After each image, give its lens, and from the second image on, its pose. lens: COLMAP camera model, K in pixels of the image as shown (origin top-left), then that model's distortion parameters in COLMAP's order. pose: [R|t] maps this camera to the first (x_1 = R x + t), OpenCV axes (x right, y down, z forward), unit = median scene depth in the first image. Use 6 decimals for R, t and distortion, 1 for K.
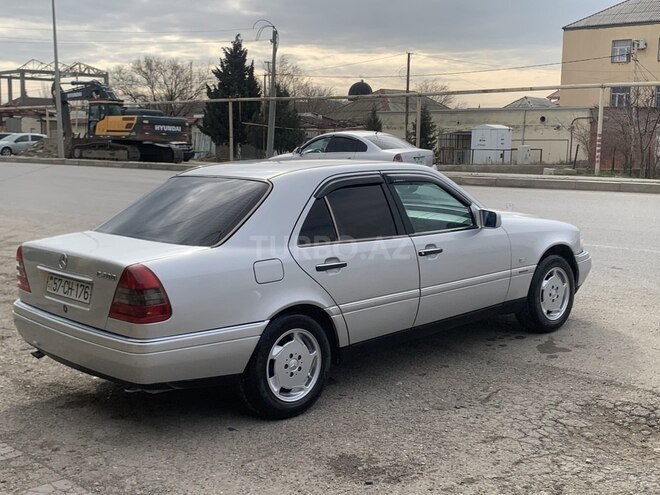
lens RADIAL K [[861.1, 0, 330.0], [0, 861.1, 247.5], [0, 0, 1]] dist [0.176313, -0.682638]
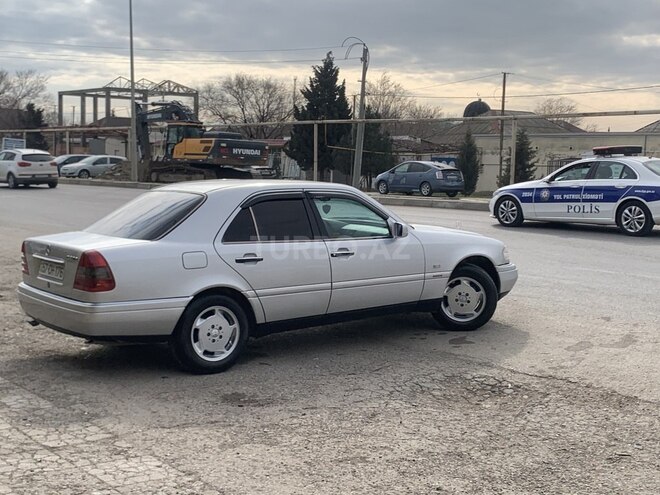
lens RADIAL K [[977.1, 0, 330.0], [0, 977.1, 247.5], [0, 0, 1]] dist [0.061911, -0.027982]
pose [[0.993064, 0.021566, -0.115578, 0.190293], [-0.026162, 0.998920, -0.038403, 0.036647], [0.114625, 0.041160, 0.992556, -0.293904]]
